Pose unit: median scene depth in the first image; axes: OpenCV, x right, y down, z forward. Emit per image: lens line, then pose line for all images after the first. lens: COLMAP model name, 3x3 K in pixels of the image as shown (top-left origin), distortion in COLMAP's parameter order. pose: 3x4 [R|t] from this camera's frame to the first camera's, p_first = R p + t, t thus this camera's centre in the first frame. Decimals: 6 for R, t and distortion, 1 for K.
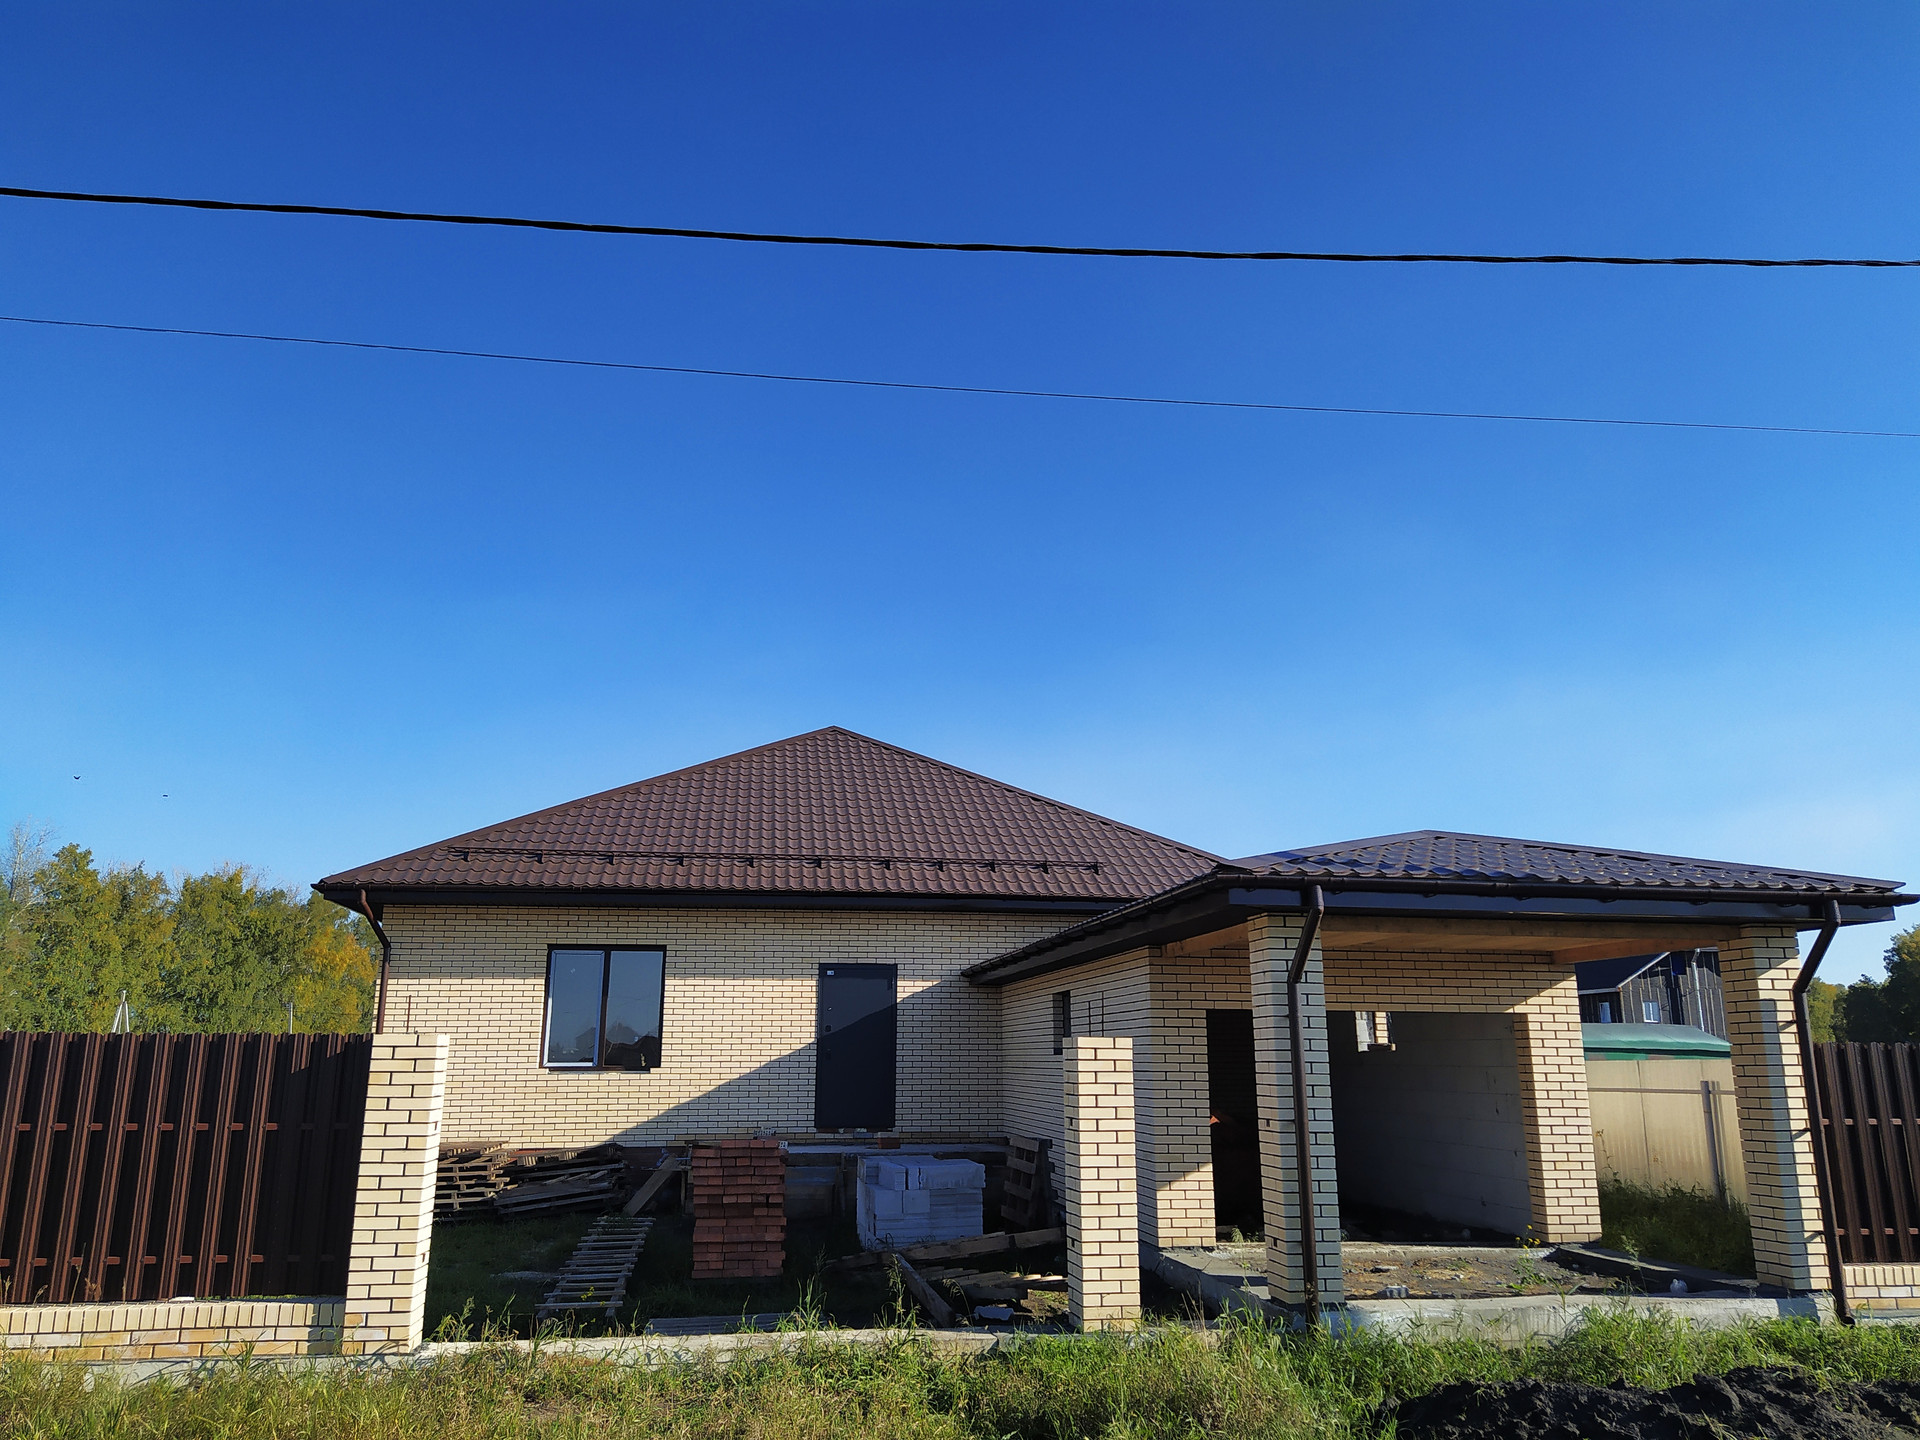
lens RADIAL K [[1413.1, 0, 962.4], [0, 1413.1, 710.1], [0, 0, 1]] dist [0.105468, -0.137898]
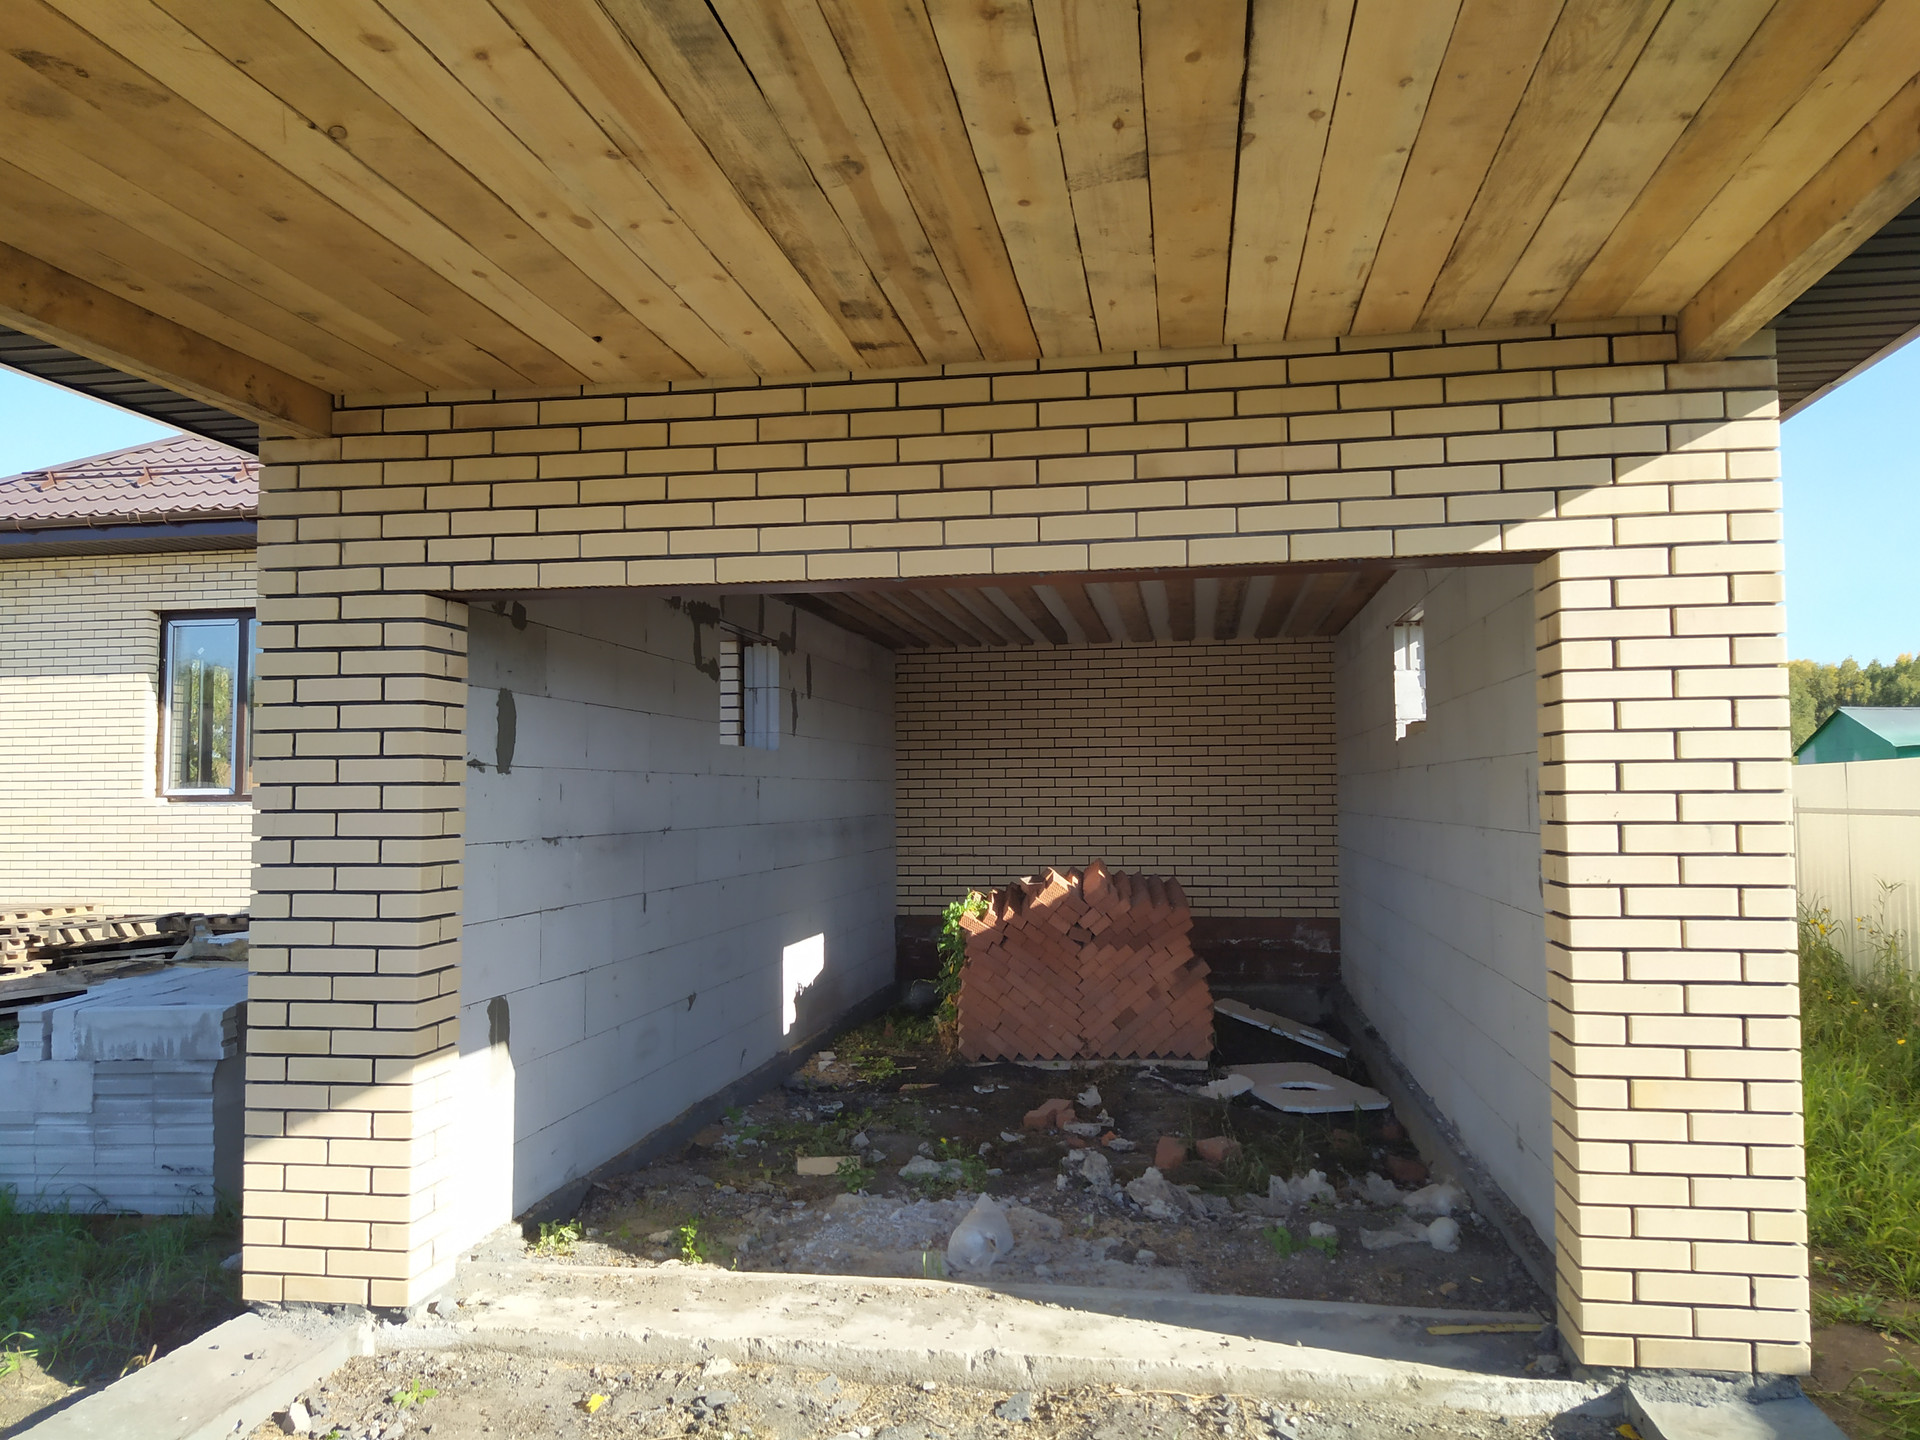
lens RADIAL K [[1405.3, 0, 968.2], [0, 1405.3, 717.8], [0, 0, 1]] dist [0.111166, -0.147907]
pose [[0.953610, -0.027050, -0.299828, 0.415461], [0.082930, 0.981024, 0.175255, 0.210497], [0.289398, -0.191990, 0.937757, 0.802758]]
